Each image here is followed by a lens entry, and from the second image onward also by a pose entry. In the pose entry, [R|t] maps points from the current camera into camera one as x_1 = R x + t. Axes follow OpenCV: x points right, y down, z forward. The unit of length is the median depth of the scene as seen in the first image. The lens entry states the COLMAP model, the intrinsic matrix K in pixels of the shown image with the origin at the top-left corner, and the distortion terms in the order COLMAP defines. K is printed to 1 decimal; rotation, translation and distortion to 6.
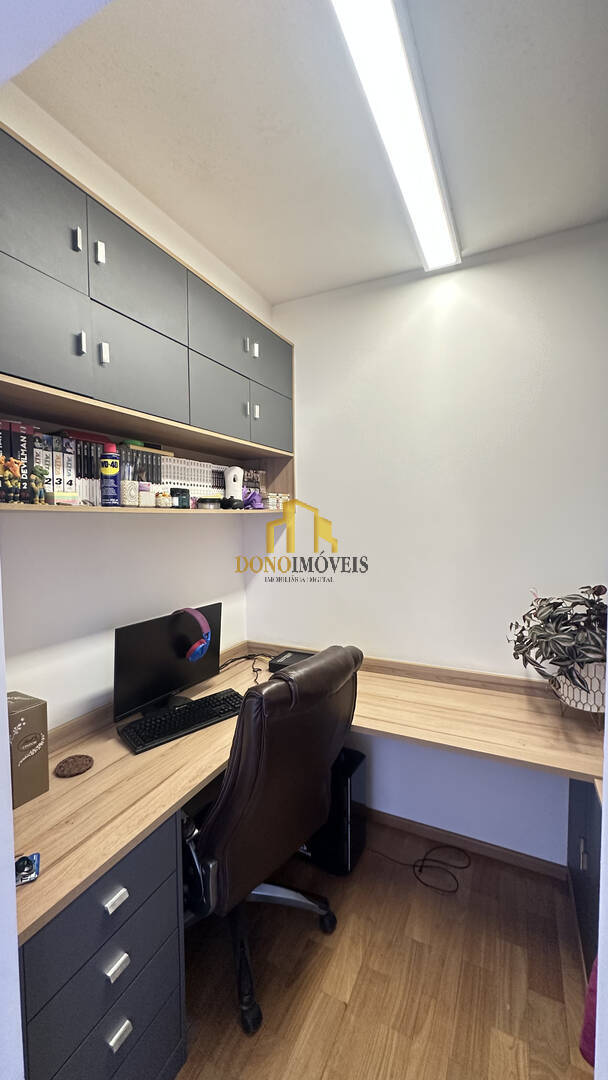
lens RADIAL K [[434.5, 0, 306.7], [0, 434.5, 539.5], [0, 0, 1]] dist [0.001574, 0.000643]
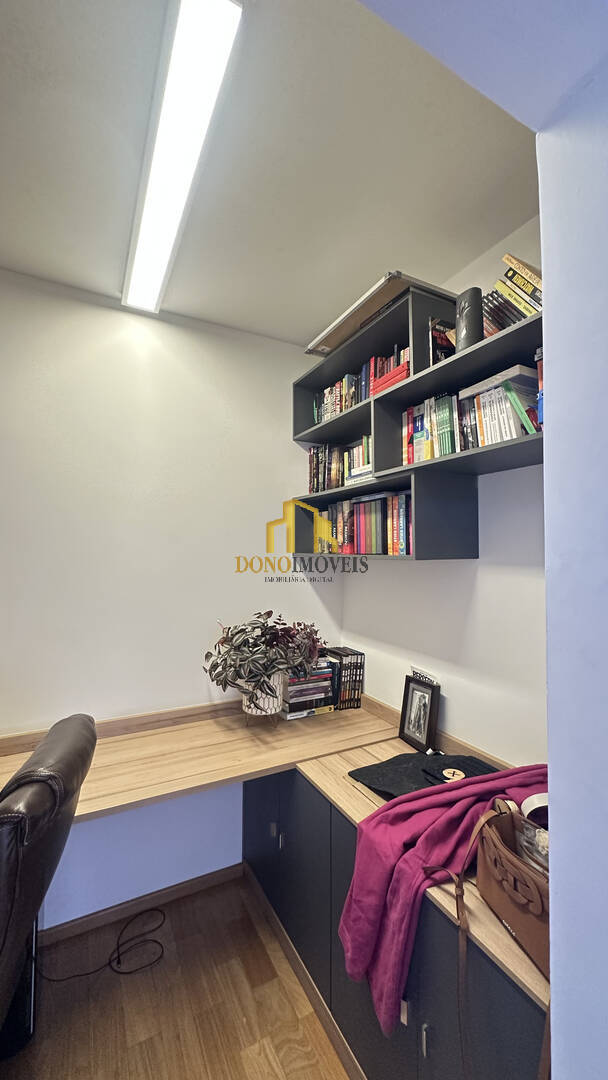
lens RADIAL K [[434.5, 0, 306.7], [0, 434.5, 539.5], [0, 0, 1]] dist [0.001574, 0.000643]
pose [[0.592458, 0.040470, 0.804584, -0.275669], [0.030944, 0.996857, -0.072926, -0.005963], [-0.805007, 0.068103, 0.589343, 0.141000]]
